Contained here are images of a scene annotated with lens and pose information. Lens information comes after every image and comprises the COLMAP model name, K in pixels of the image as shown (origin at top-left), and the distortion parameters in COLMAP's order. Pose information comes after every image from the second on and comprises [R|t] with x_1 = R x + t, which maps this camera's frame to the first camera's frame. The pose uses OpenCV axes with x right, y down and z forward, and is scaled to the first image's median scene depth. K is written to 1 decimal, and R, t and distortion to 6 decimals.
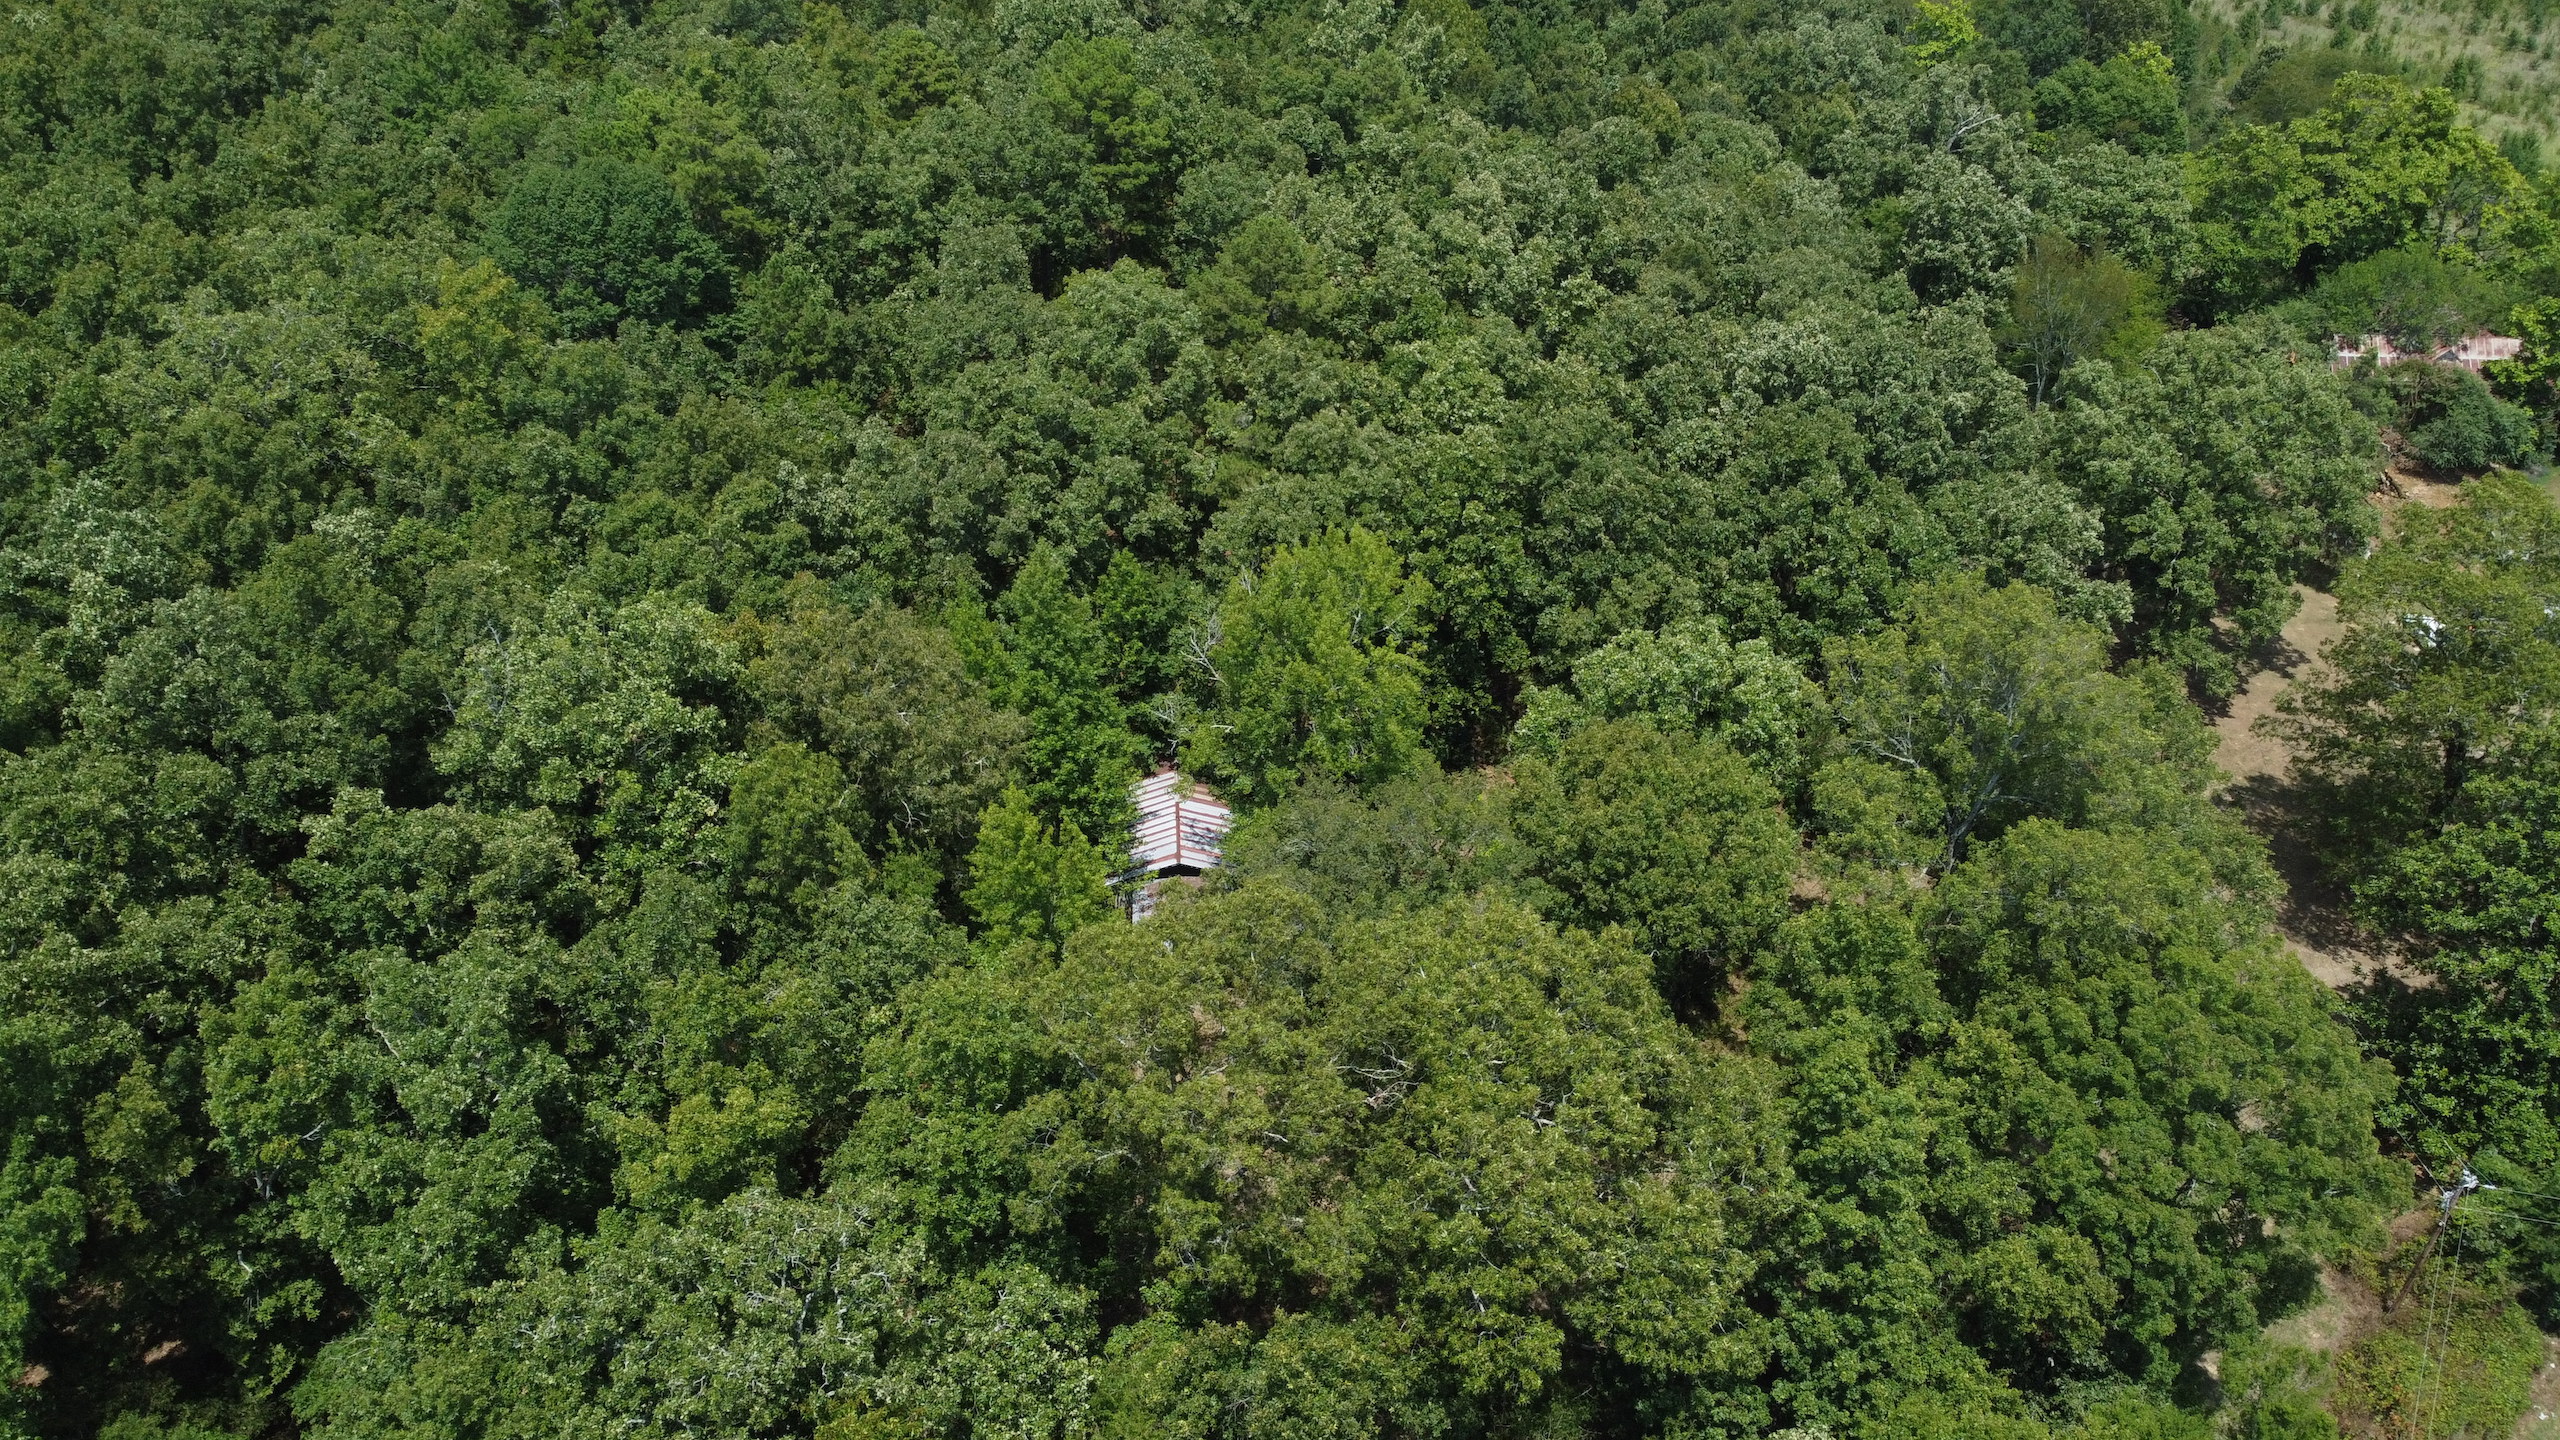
lens RADIAL K [[1819.7, 0, 1275.0], [0, 1819.7, 717.9], [0, 0, 1]] dist [-0.002466, -0.008502]
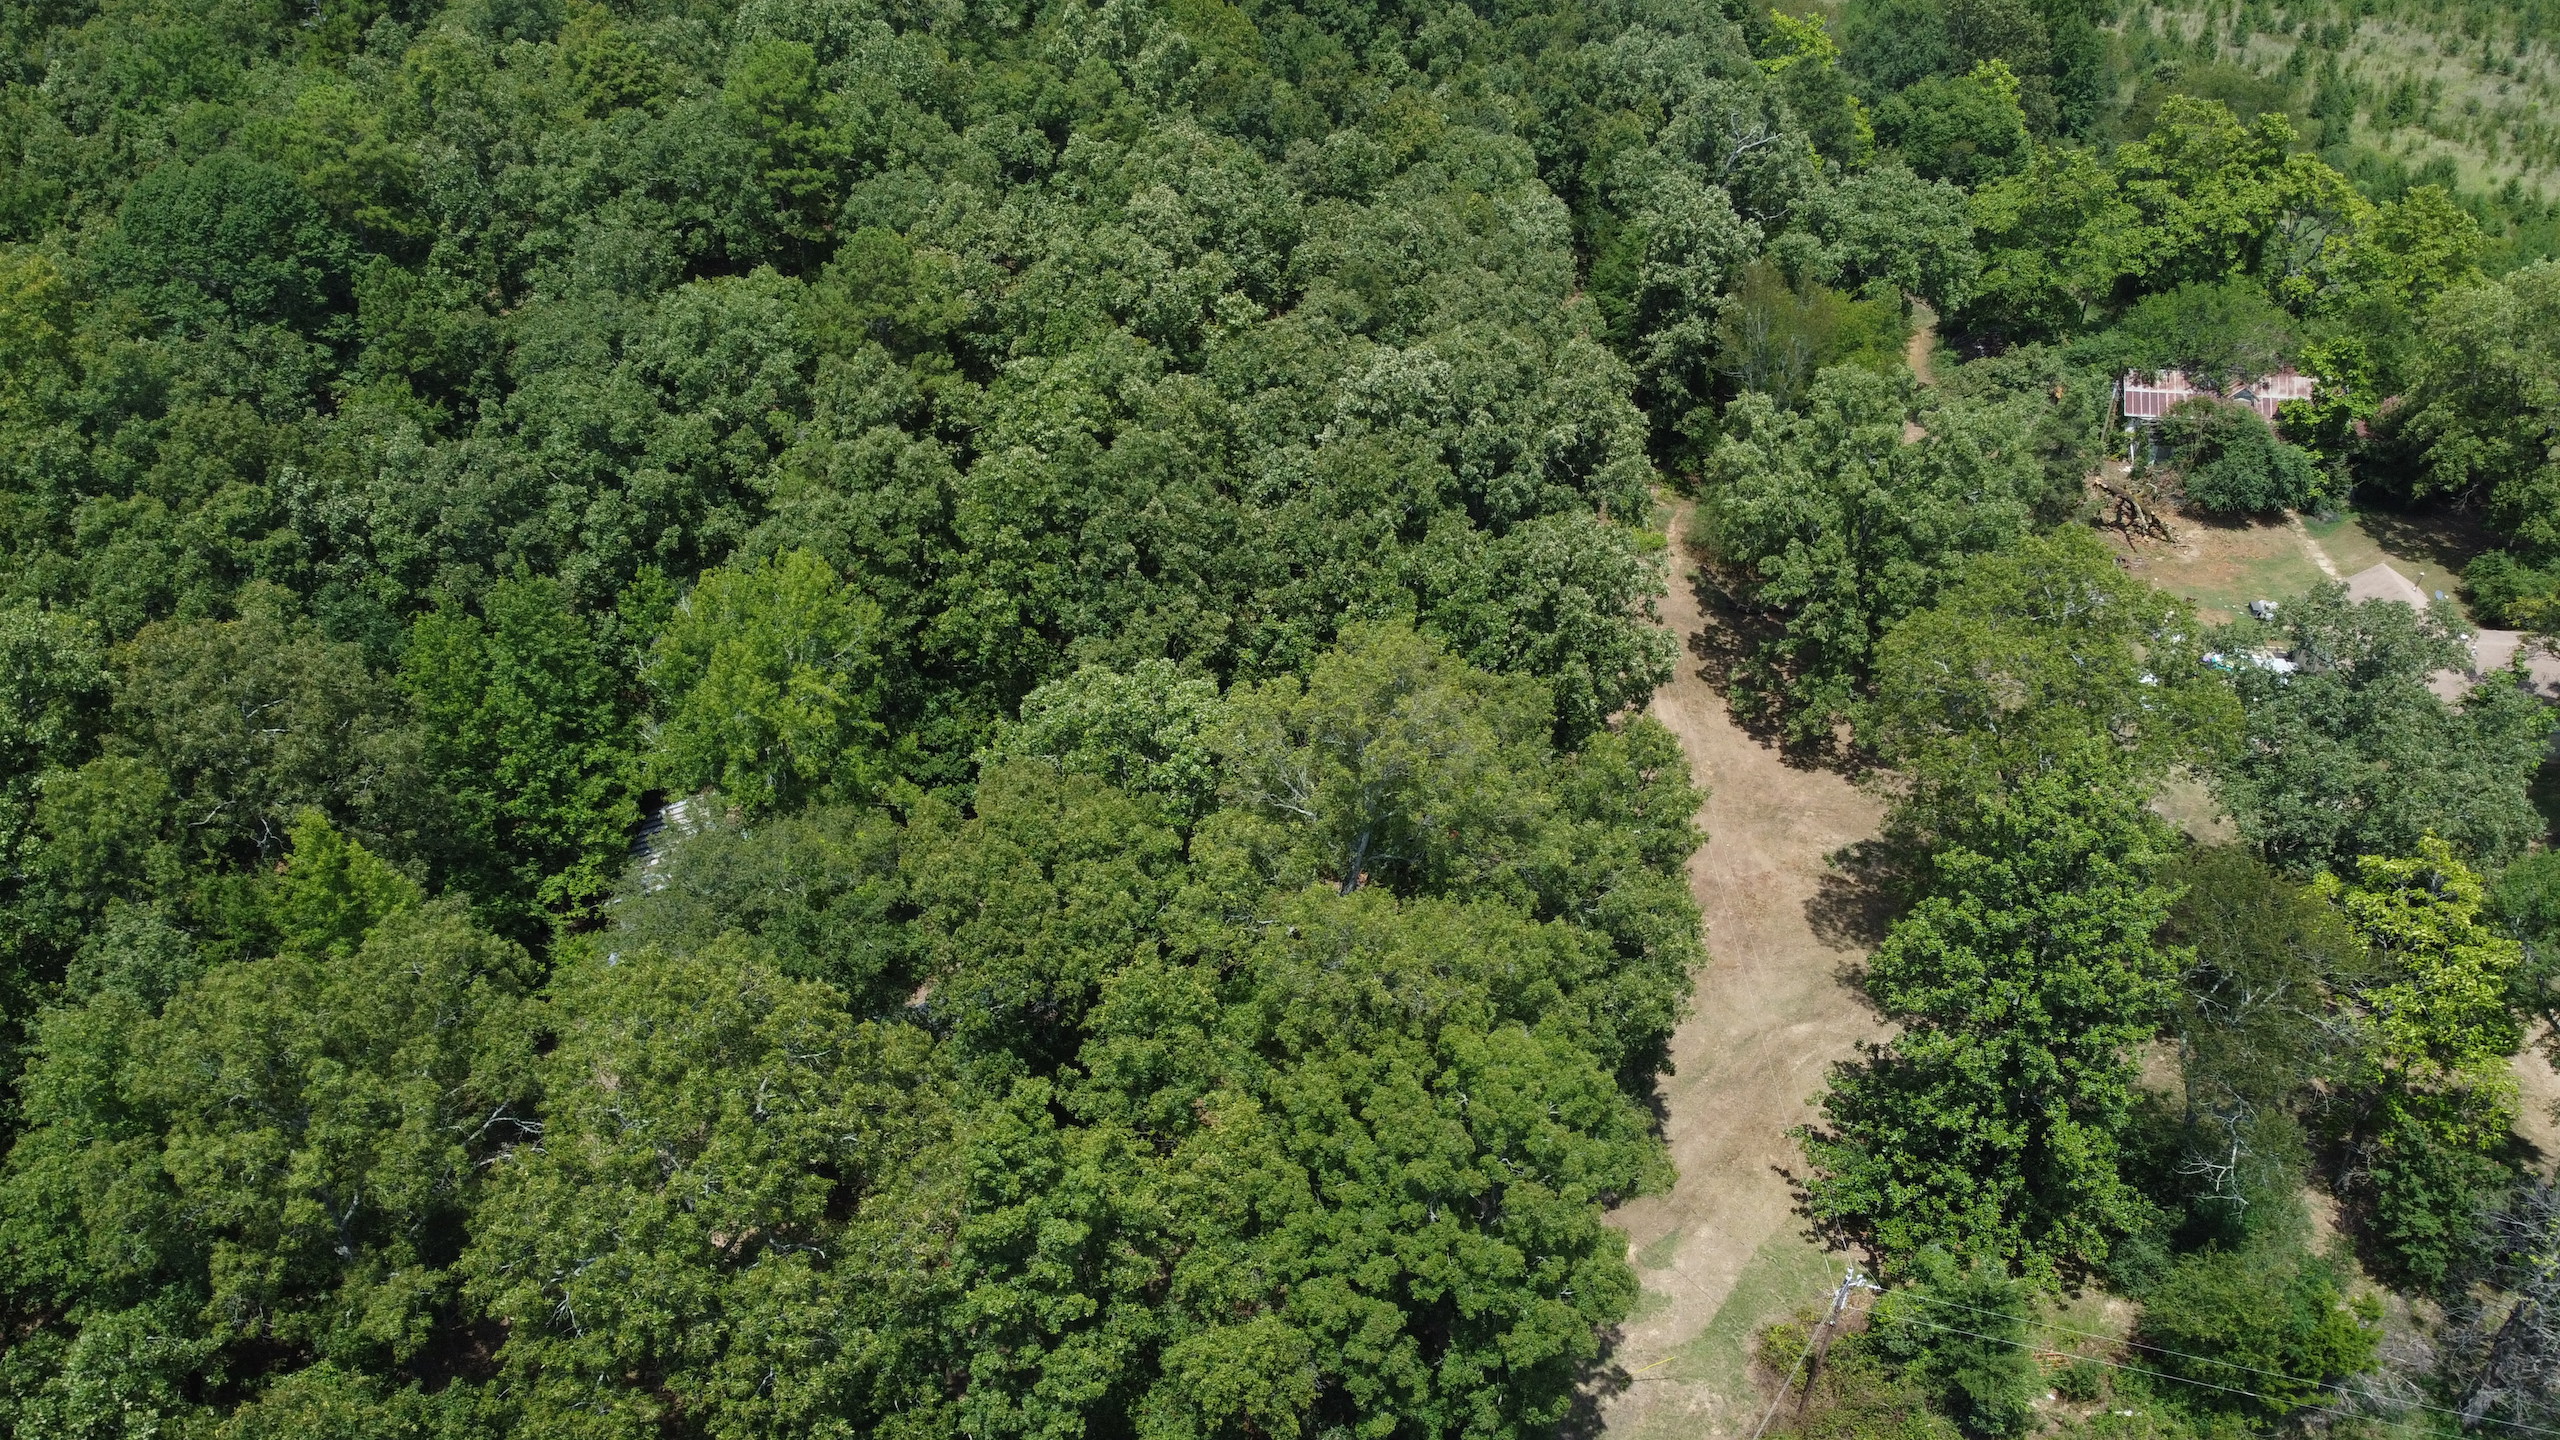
lens RADIAL K [[1819.7, 0, 1283.7], [0, 1819.7, 723.2], [0, 0, 1]] dist [-0.002466, -0.008502]
pose [[0.998519, 0.032882, -0.043351, 0.224228], [-0.032706, 0.999454, 0.004773, -0.016754], [0.043484, -0.003349, 0.999049, 0.023148]]
